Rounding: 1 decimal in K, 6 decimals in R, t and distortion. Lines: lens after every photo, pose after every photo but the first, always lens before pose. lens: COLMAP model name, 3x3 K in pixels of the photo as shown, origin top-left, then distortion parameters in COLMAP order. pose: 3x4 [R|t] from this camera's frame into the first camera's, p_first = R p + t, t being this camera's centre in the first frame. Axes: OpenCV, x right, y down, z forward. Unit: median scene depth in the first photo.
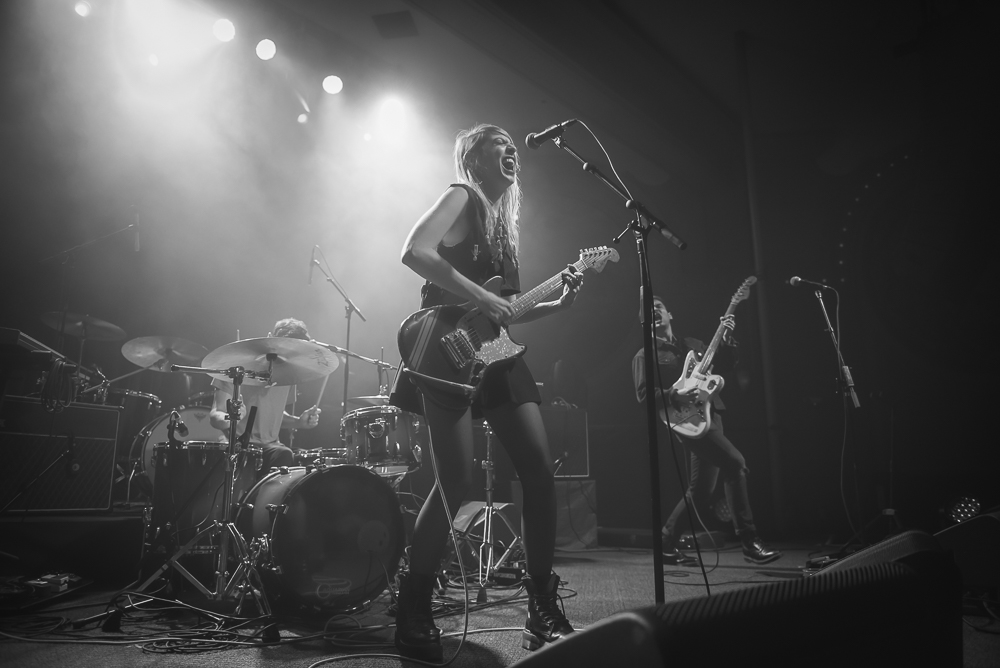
lens RADIAL K [[671.2, 0, 500.0], [0, 671.2, 334.0], [0, 0, 1]] dist [-0.060034, 0.001395]
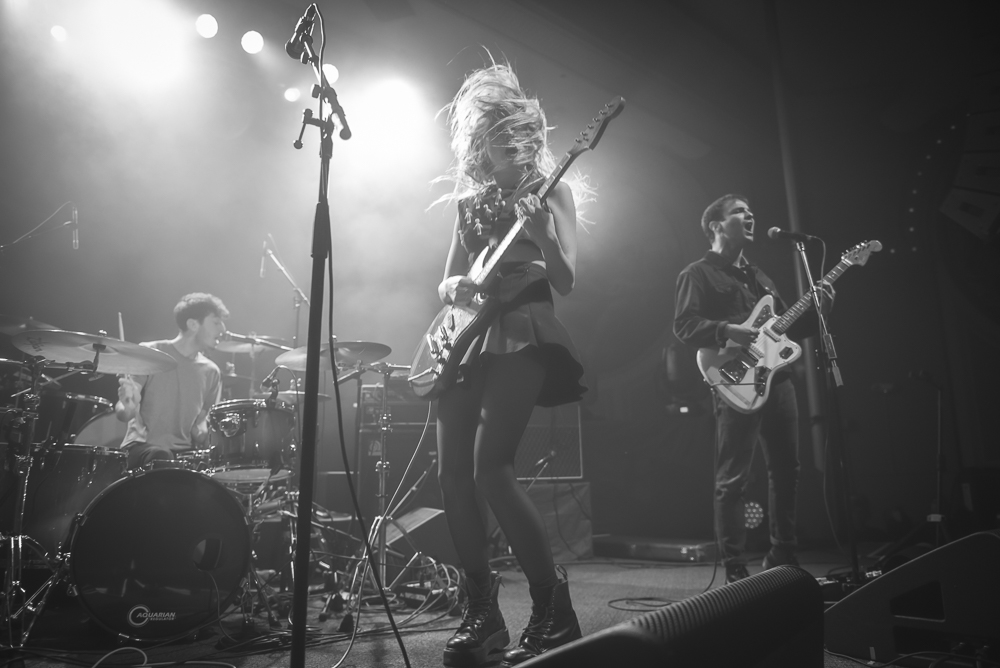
lens RADIAL K [[671.2, 0, 500.0], [0, 671.2, 334.0], [0, 0, 1]] dist [-0.060034, 0.001395]
pose [[0.990025, -0.040811, -0.134850, 0.255692], [0.040549, 0.999167, -0.004690, 0.038177], [0.134929, -0.000824, 0.990855, 0.185507]]
